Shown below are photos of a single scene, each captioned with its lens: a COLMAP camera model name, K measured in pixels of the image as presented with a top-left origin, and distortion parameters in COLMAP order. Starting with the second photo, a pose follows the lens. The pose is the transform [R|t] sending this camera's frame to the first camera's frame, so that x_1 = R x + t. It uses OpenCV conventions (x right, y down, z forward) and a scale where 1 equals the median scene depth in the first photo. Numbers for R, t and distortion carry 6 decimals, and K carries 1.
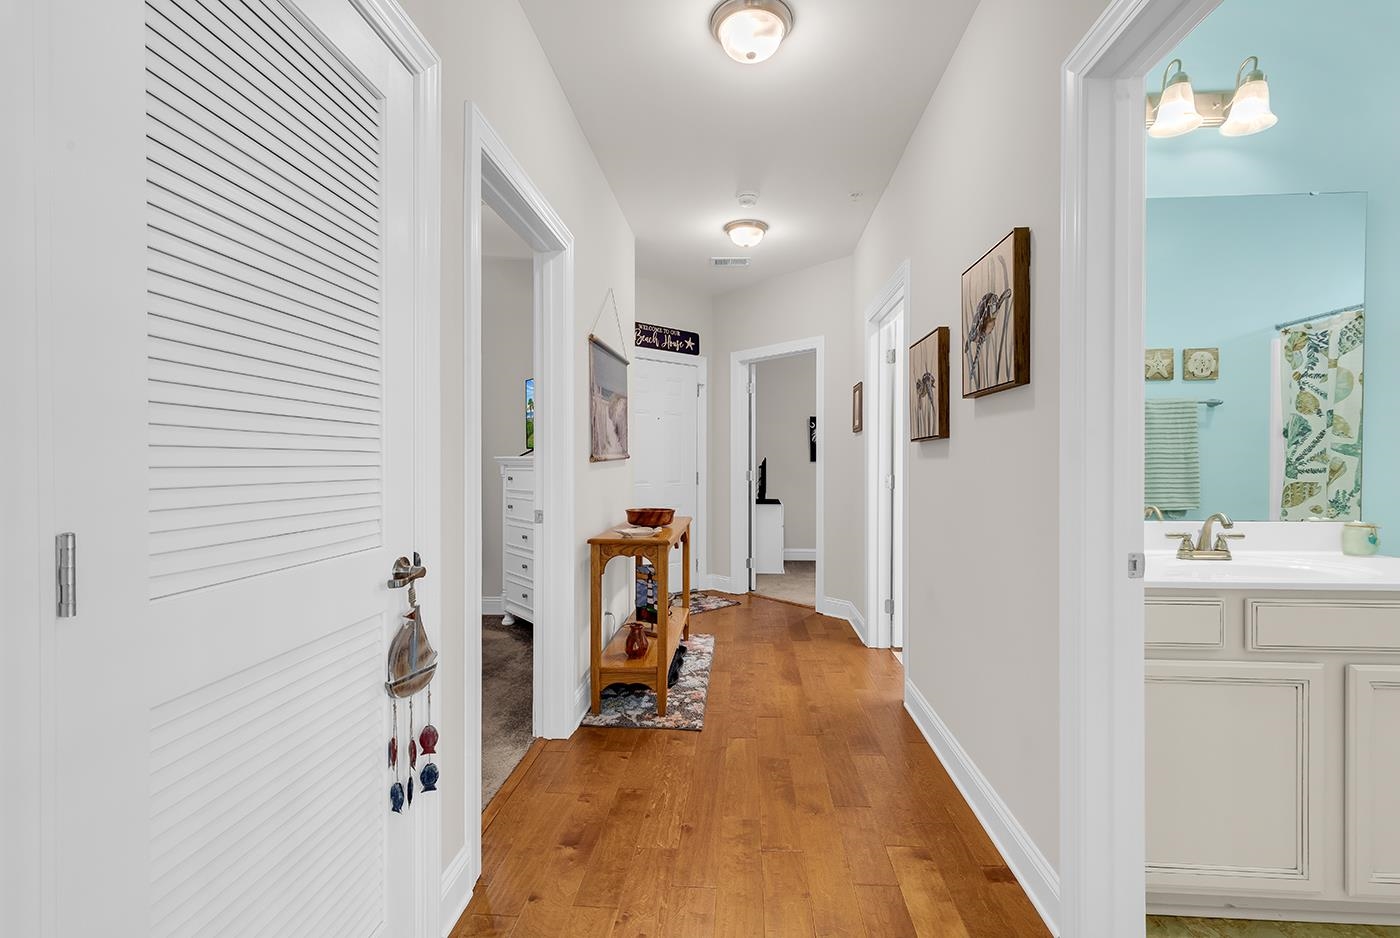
lens RADIAL K [[643.9, 0, 703.4], [0, 643.9, 460.3], [0, 0, 1]] dist [0.003115, -0.000485]
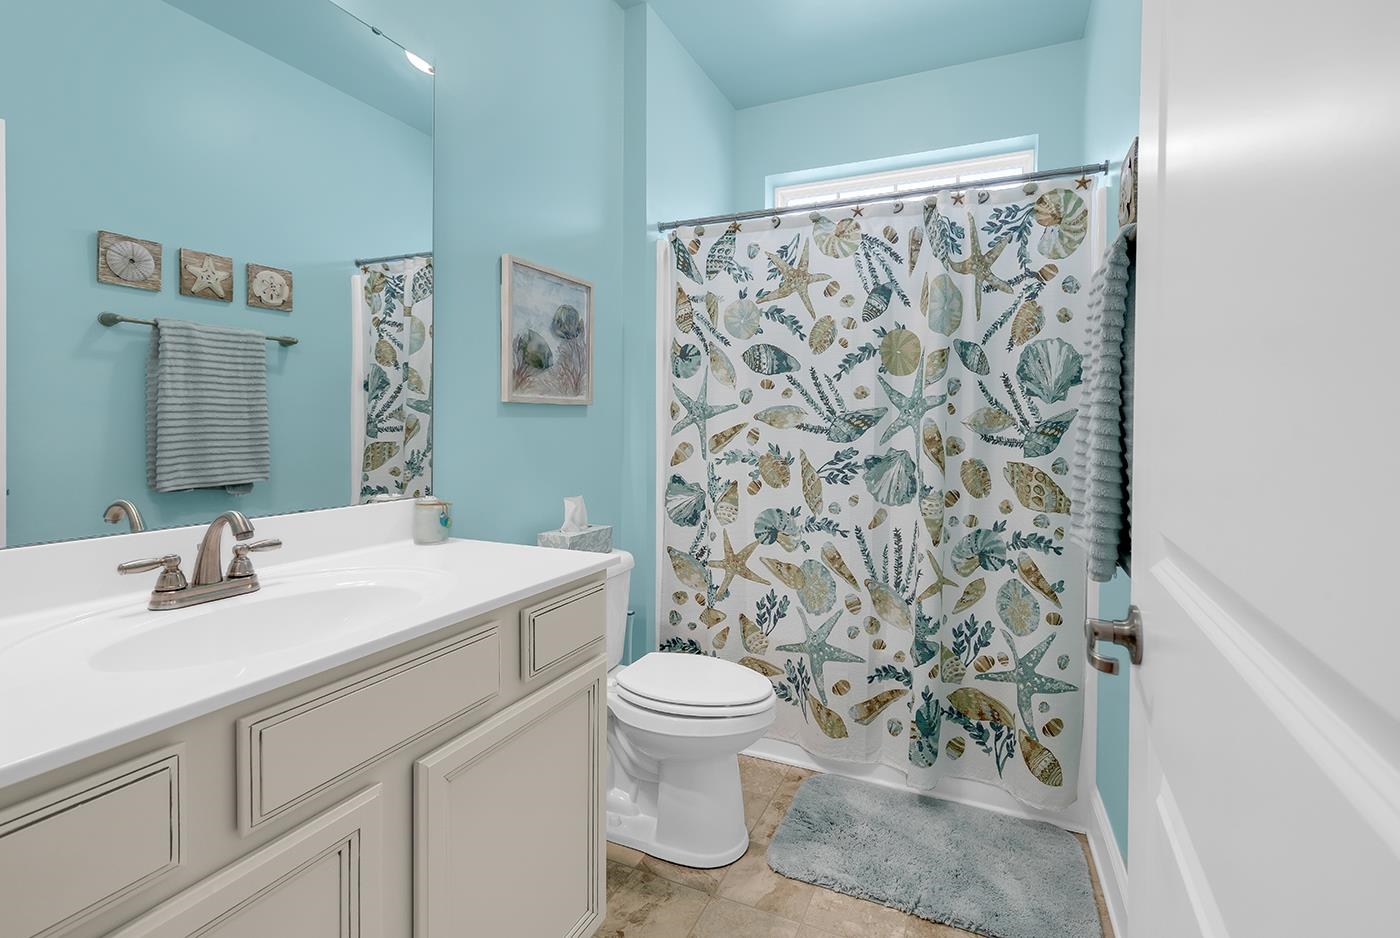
lens RADIAL K [[643.9, 0, 703.4], [0, 643.9, 460.3], [0, 0, 1]] dist [0.003115, -0.000485]
pose [[0.369320, -0.047164, 0.928105, 0.266611], [-0.015081, 0.998276, 0.056732, 0.002226], [-0.929180, -0.034949, 0.367972, 0.261320]]
